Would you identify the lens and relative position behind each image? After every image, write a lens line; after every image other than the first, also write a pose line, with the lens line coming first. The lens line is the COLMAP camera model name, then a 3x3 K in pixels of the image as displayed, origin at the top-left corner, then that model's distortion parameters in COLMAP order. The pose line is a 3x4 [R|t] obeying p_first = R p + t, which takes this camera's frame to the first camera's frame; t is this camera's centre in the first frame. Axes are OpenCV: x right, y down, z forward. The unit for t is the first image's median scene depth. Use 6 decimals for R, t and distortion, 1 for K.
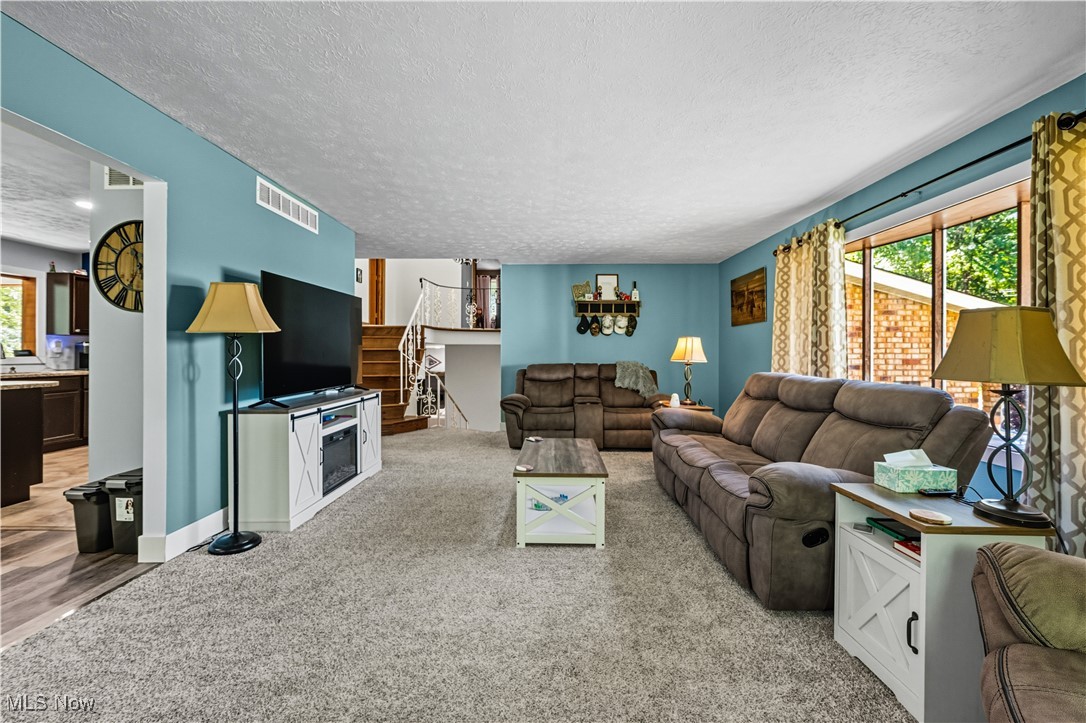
lens RADIAL K [[432.7, 0, 543.4], [0, 432.7, 355.4], [0, 0, 1]] dist [-0.000179, -0.000101]
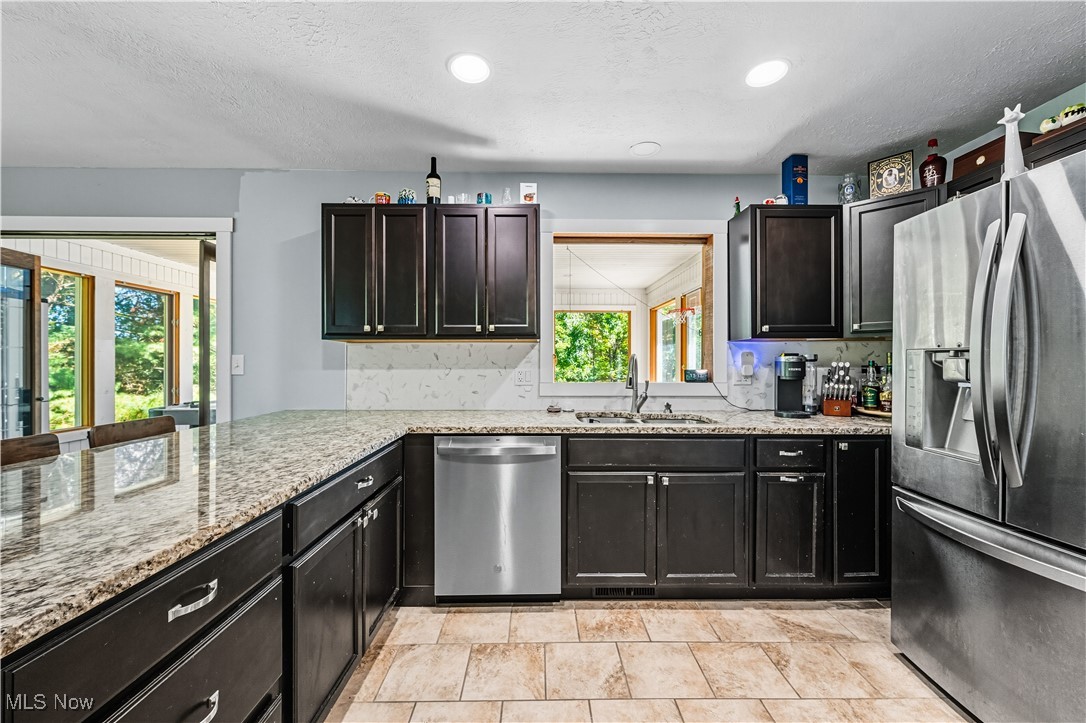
lens RADIAL K [[437.5, 0, 548.6], [0, 437.5, 359.8], [0, 0, 1]] dist [0.000455, 0.000038]
pose [[0.036693, -0.004700, -0.999316, -0.608220], [-0.004974, 0.999976, -0.004885, -0.020635], [0.999314, 0.005150, 0.036669, 0.732774]]
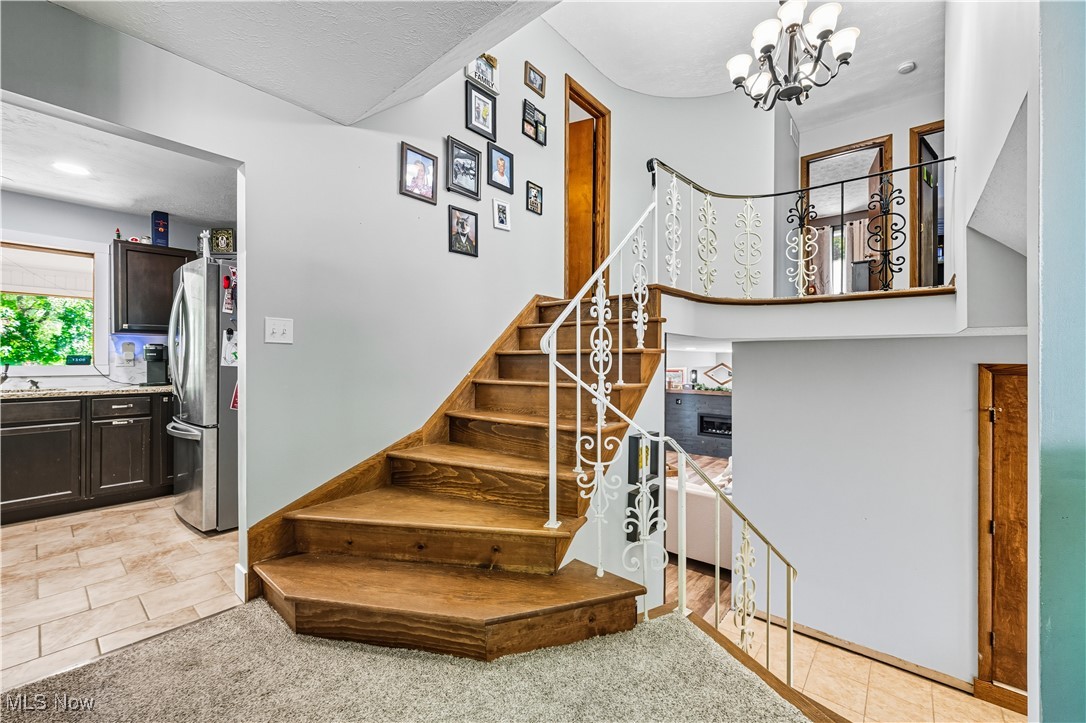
lens RADIAL K [[432.7, 0, 543.4], [0, 432.7, 355.4], [0, 0, 1]] dist [-0.000179, -0.000101]
pose [[0.774043, -0.001406, -0.633131, -0.156787], [-0.002962, 0.999979, -0.005842, -0.010232], [0.633126, 0.006397, 0.774023, 0.863818]]
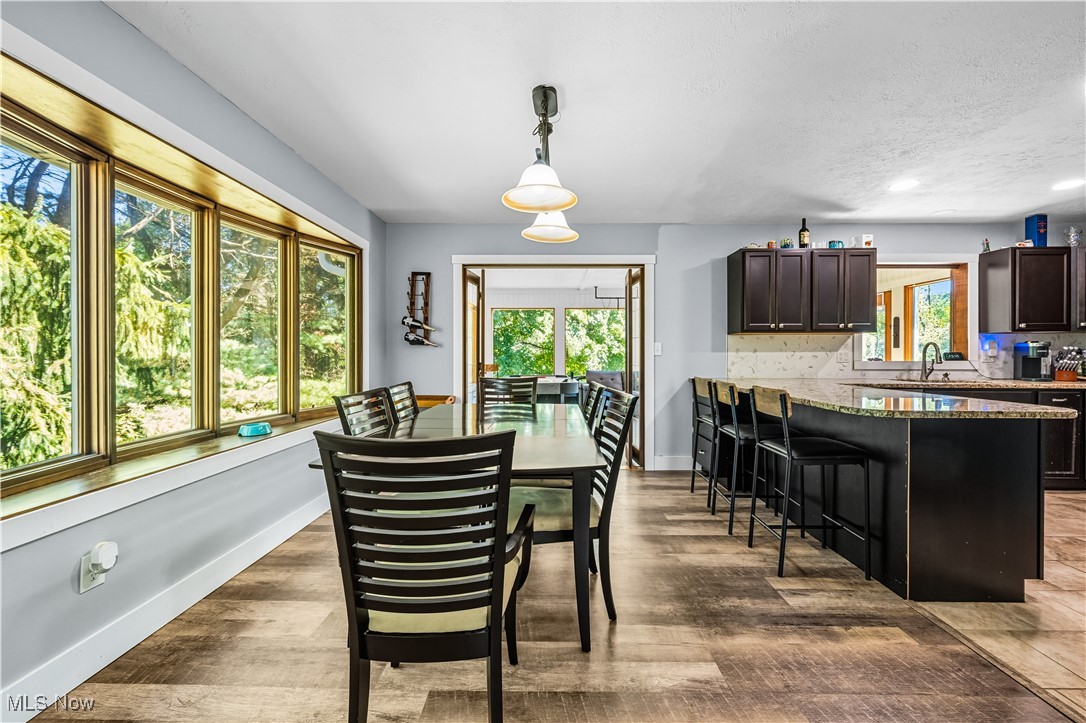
lens RADIAL K [[432.7, 0, 543.4], [0, 432.7, 355.4], [0, 0, 1]] dist [-0.000179, -0.000101]
pose [[0.010759, 0.003389, -0.999936, -0.353439], [-0.004786, 0.999983, 0.003337, -0.006116], [0.999931, 0.004750, 0.010775, 0.189233]]
